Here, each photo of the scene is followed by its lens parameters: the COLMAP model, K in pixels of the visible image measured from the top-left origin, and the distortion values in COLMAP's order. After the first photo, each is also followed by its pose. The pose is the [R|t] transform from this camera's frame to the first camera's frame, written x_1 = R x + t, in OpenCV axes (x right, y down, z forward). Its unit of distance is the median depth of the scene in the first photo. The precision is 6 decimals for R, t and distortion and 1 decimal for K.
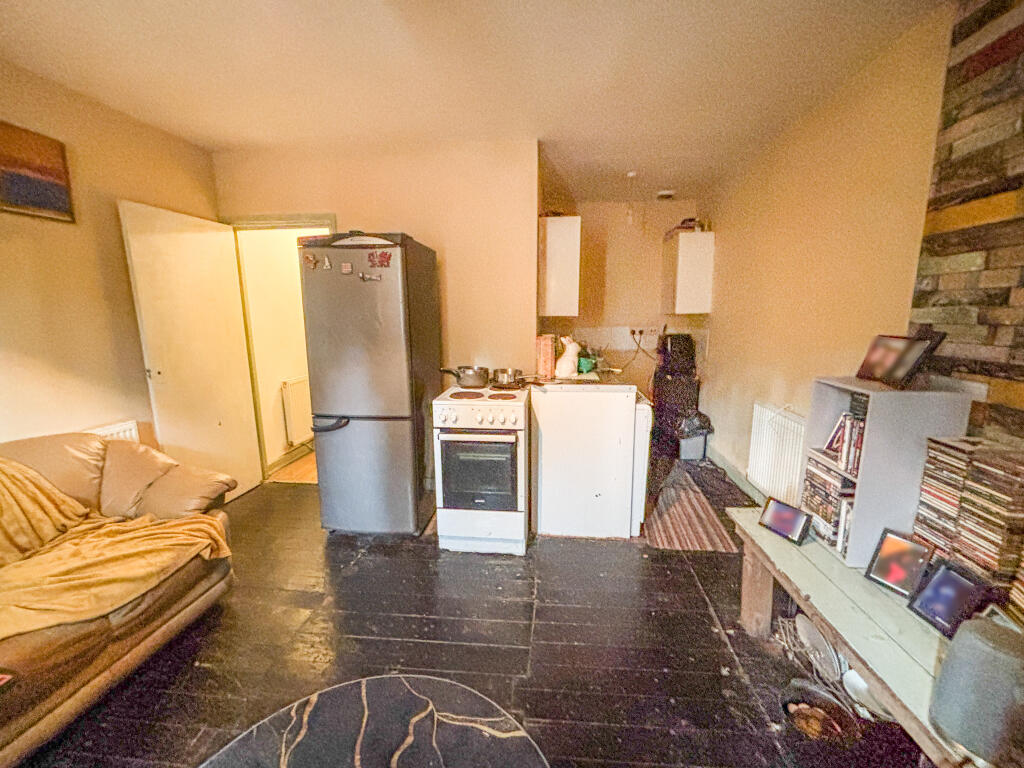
lens RADIAL K [[412.7, 0, 511.9], [0, 412.7, 382.6], [0, 0, 1]] dist [0.000832, 0.000006]
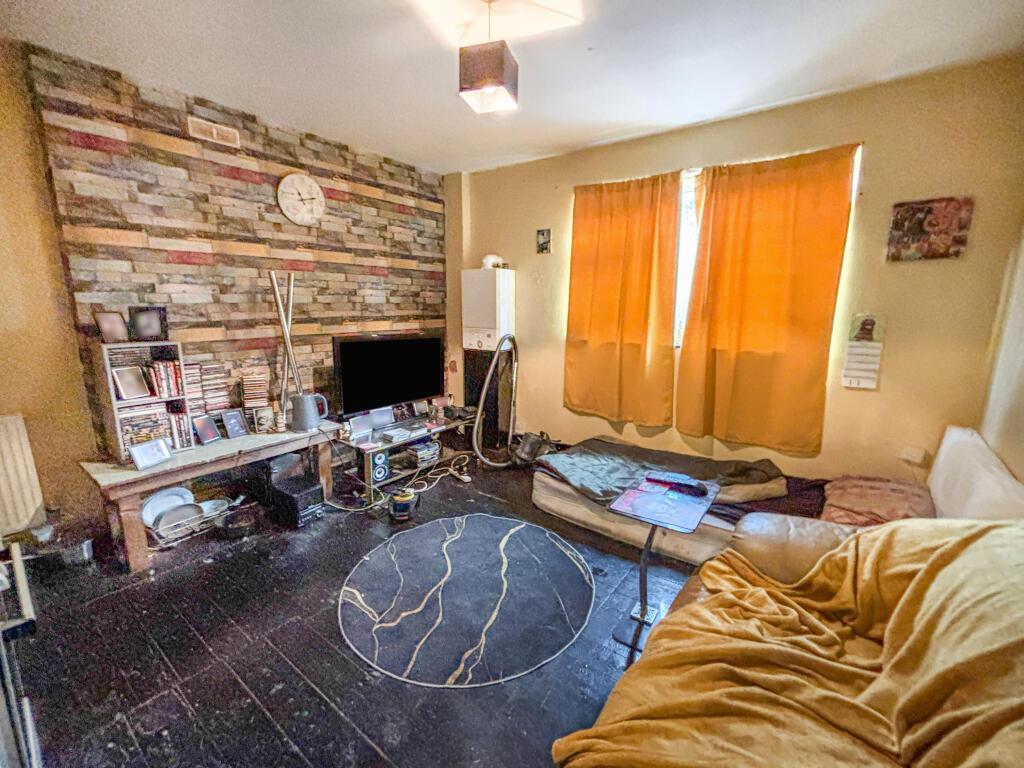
lens RADIAL K [[412.7, 0, 510.0], [0, 412.7, 379.2], [0, 0, 1]] dist [0.000832, 0.000006]
pose [[-0.850521, -0.093529, 0.517558, -1.103052], [0.092407, 0.942178, 0.322120, -0.235806], [-0.517760, 0.321796, -0.792699, 1.559204]]
